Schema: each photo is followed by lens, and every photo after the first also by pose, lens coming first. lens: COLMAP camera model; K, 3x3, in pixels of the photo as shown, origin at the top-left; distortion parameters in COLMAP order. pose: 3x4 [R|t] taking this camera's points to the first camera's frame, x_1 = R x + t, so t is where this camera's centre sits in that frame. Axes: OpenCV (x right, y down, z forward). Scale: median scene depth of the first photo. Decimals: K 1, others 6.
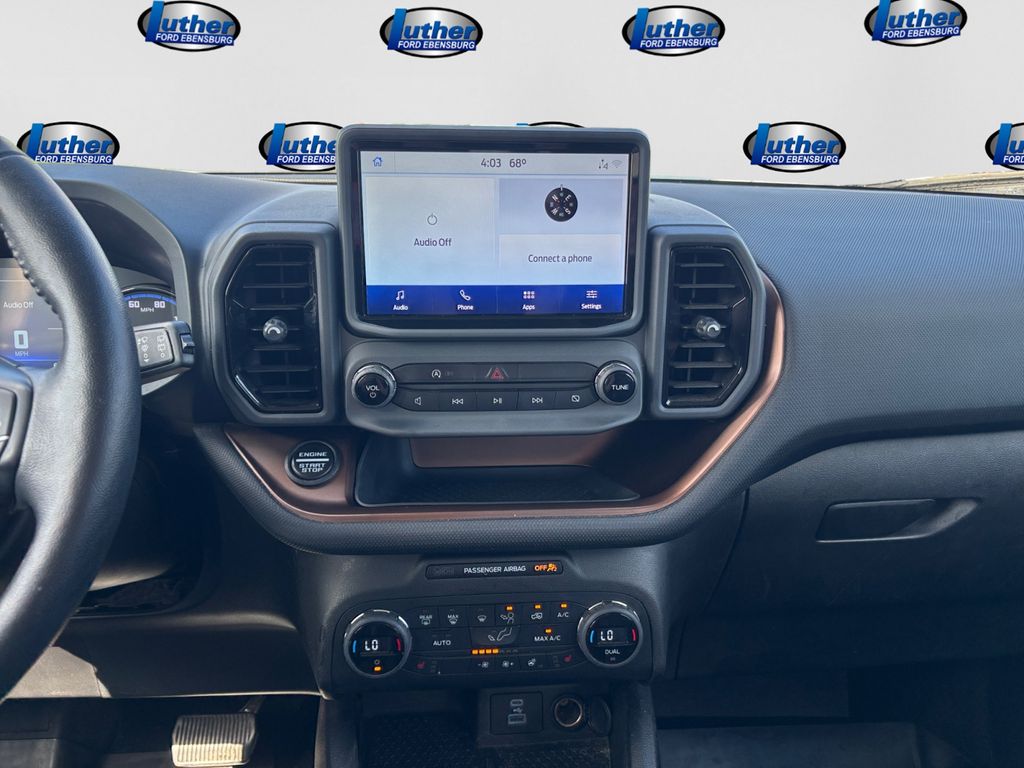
lens RADIAL K [[760.0, 0, 515.8], [0, 760.0, 385.1], [0, 0, 1]] dist [0.025817, -0.007054]
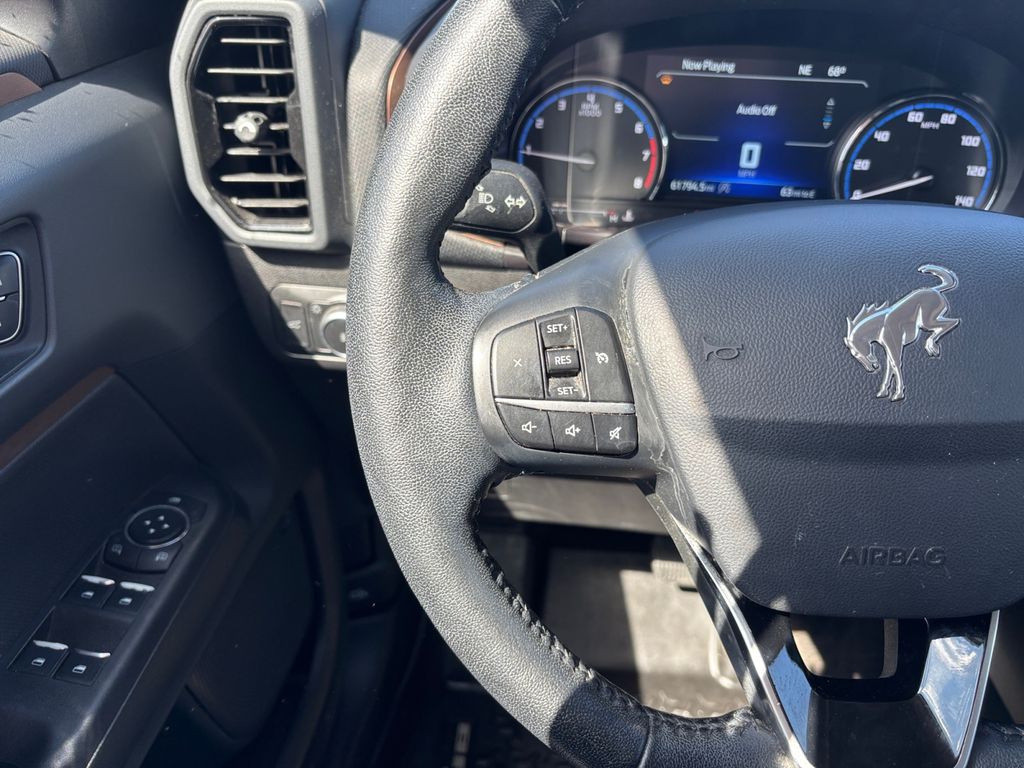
lens RADIAL K [[788.0, 0, 511.8], [0, 788.0, 371.5], [0, 0, 1]] dist [0.001822, -0.000642]
pose [[0.982593, 0.103582, -0.154211, -0.847510], [-0.054551, 0.954407, 0.293481, -0.082884], [0.177580, -0.279960, 0.943445, 0.147512]]
